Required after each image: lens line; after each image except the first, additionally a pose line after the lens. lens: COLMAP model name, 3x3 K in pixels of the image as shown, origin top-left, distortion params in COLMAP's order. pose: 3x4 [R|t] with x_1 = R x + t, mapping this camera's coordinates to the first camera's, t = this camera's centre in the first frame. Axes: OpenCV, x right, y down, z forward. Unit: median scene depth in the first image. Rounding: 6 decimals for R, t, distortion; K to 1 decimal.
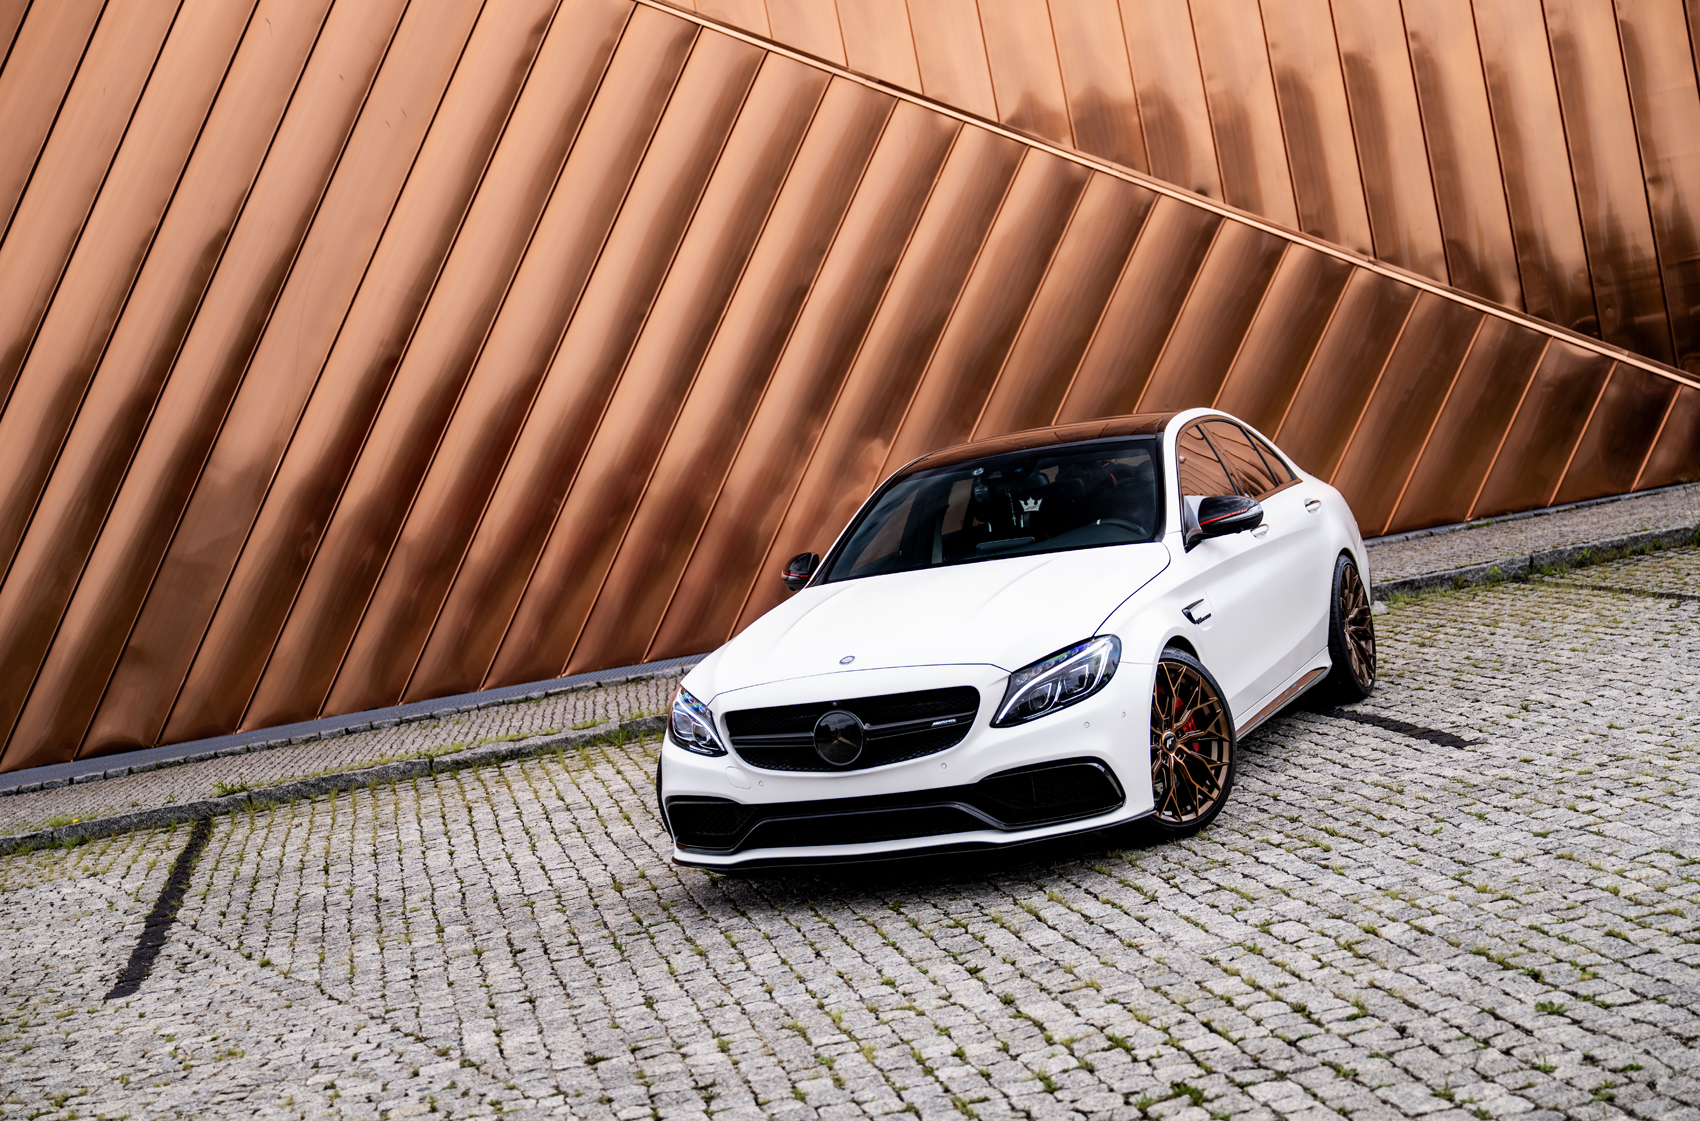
lens RADIAL K [[2509.5, 0, 850.0], [0, 2509.5, 560.5], [0, 0, 1]] dist [0.008899, 0.024954]
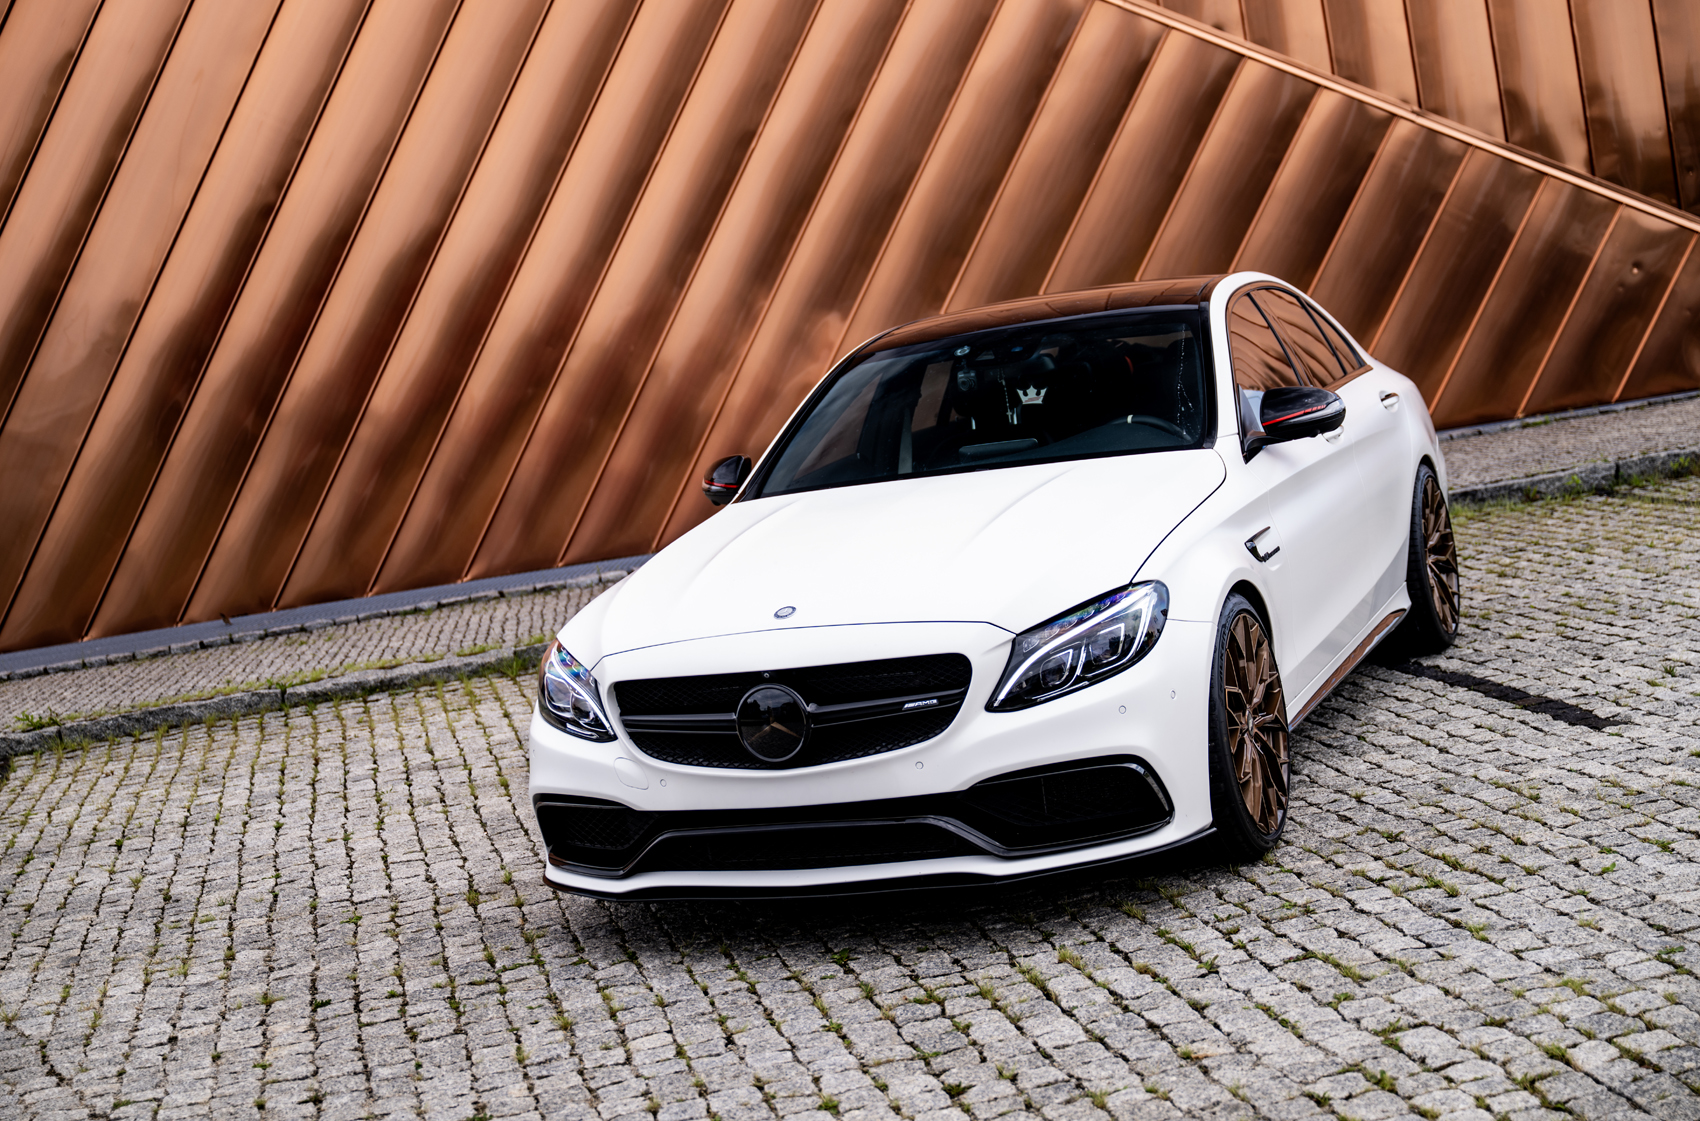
lens RADIAL K [[2569.0, 0, 850.0], [0, 2569.0, 560.5], [0, 0, 1]] dist [0.012582, -0.034547]
pose [[0.999728, 0.015774, 0.017150, 0.005334], [-0.016557, 0.998780, 0.046526, -0.008276], [-0.016395, -0.046797, 0.998770, 0.246599]]
